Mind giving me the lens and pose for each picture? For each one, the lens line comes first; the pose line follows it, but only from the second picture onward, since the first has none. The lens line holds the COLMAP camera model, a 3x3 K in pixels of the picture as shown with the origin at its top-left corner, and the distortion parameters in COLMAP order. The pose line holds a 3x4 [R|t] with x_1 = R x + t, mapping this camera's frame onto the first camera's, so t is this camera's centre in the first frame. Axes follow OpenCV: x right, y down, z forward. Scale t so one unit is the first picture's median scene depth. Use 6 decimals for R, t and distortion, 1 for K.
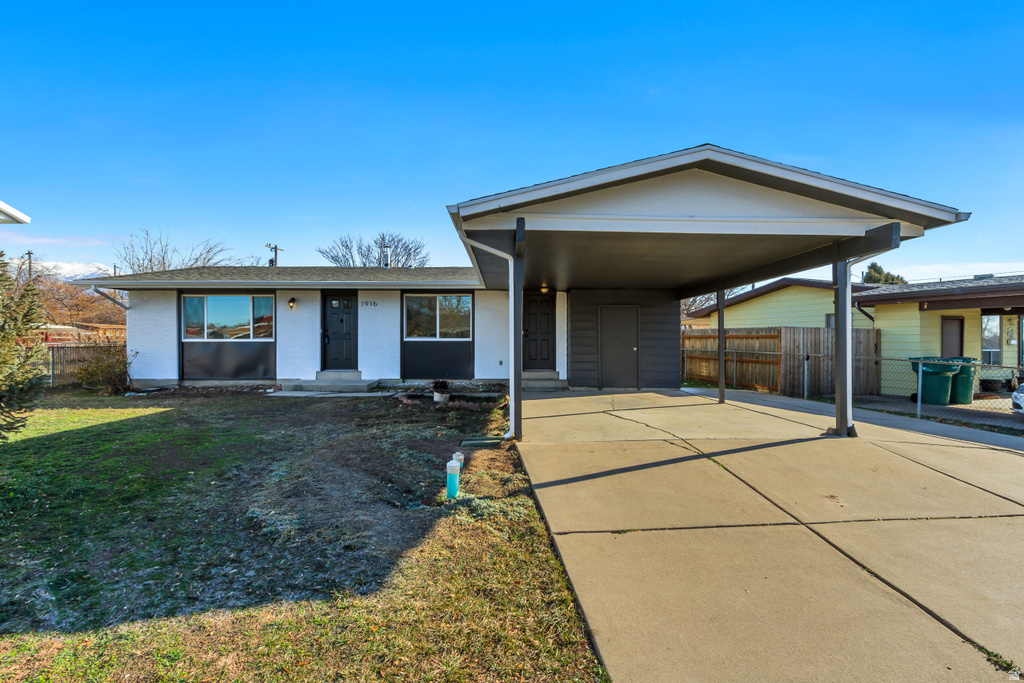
lens RADIAL K [[506.2, 0, 512.0], [0, 506.2, 341.5], [0, 0, 1]] dist [-0.000652, -0.000137]
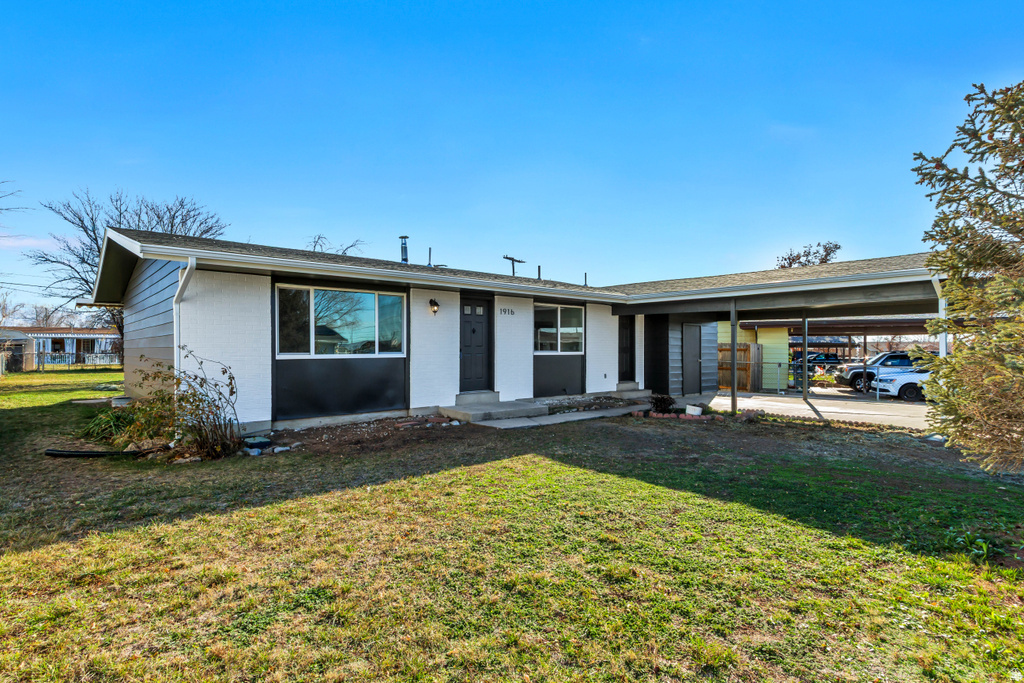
lens RADIAL K [[506.2, 0, 512.0], [0, 506.2, 341.5], [0, 0, 1]] dist [-0.000652, -0.000137]
pose [[0.776862, 0.010223, 0.629588, -0.813516], [0.010504, 0.999519, -0.029191, 0.000533], [-0.629583, 0.029290, 0.776381, 0.333475]]
